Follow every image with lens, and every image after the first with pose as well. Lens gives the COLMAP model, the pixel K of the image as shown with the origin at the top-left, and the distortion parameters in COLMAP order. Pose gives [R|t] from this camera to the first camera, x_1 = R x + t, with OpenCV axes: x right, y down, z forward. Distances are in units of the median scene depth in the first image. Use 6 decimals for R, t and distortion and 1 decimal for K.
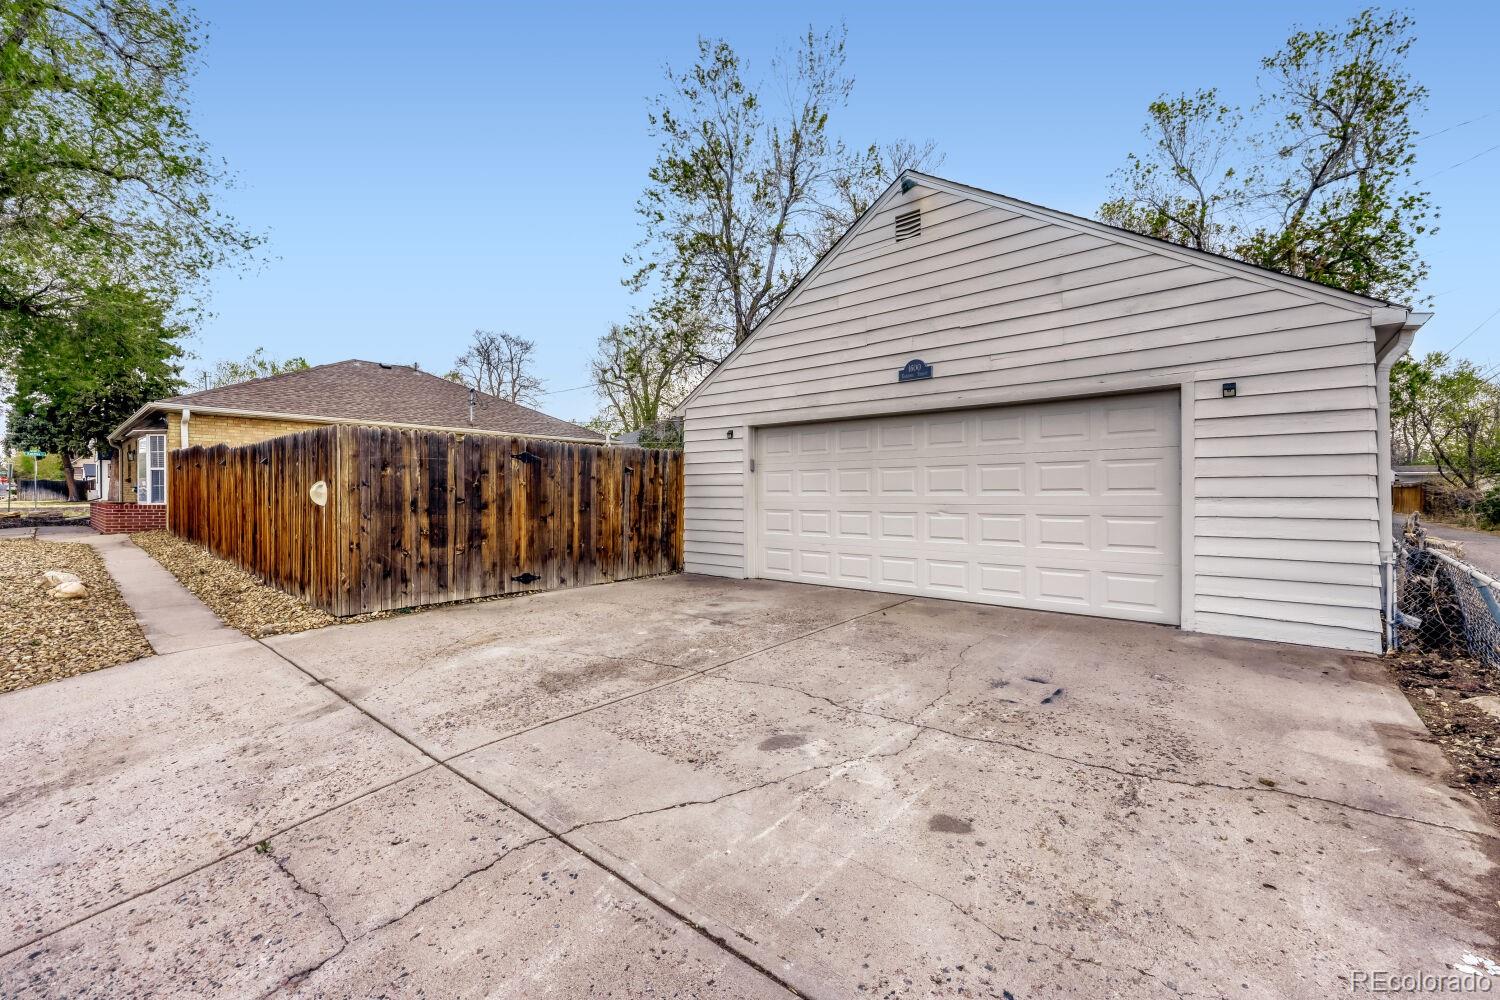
lens RADIAL K [[599.8, 0, 748.6], [0, 599.8, 497.1], [0, 0, 1]] dist [0.000465, 0.000626]
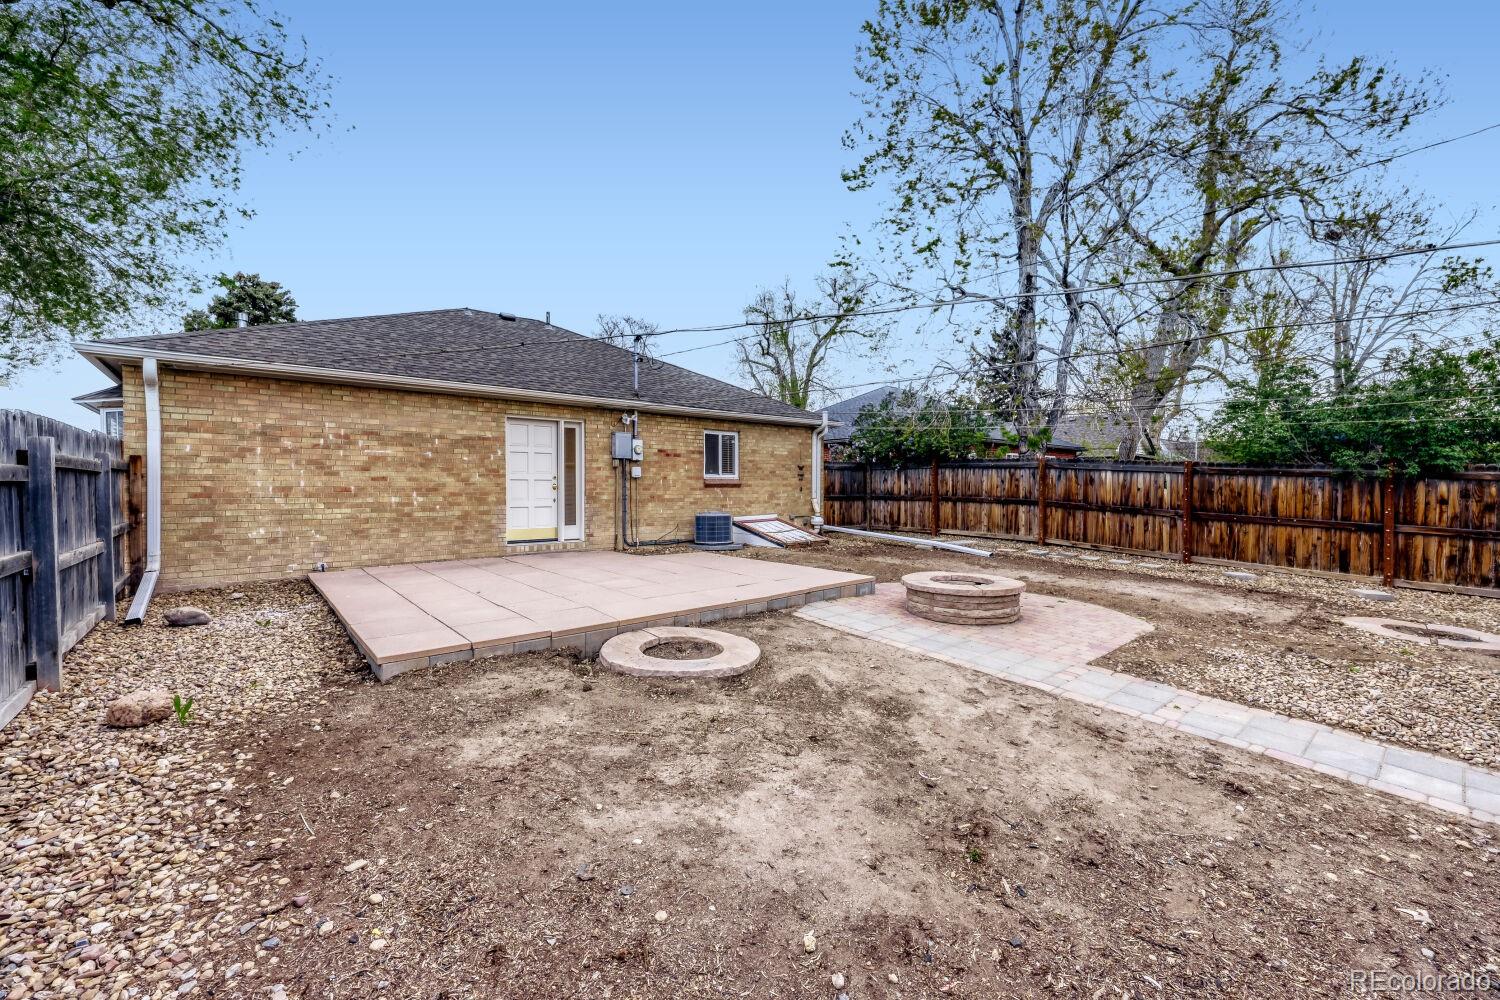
lens RADIAL K [[599.8, 0, 748.6], [0, 599.8, 497.1], [0, 0, 1]] dist [0.000465, 0.000626]
pose [[0.986026, 0.002241, -0.166579, -0.197742], [-0.000035, 0.999912, 0.013243, -0.019412], [0.166594, -0.013052, 0.985939, 0.332252]]
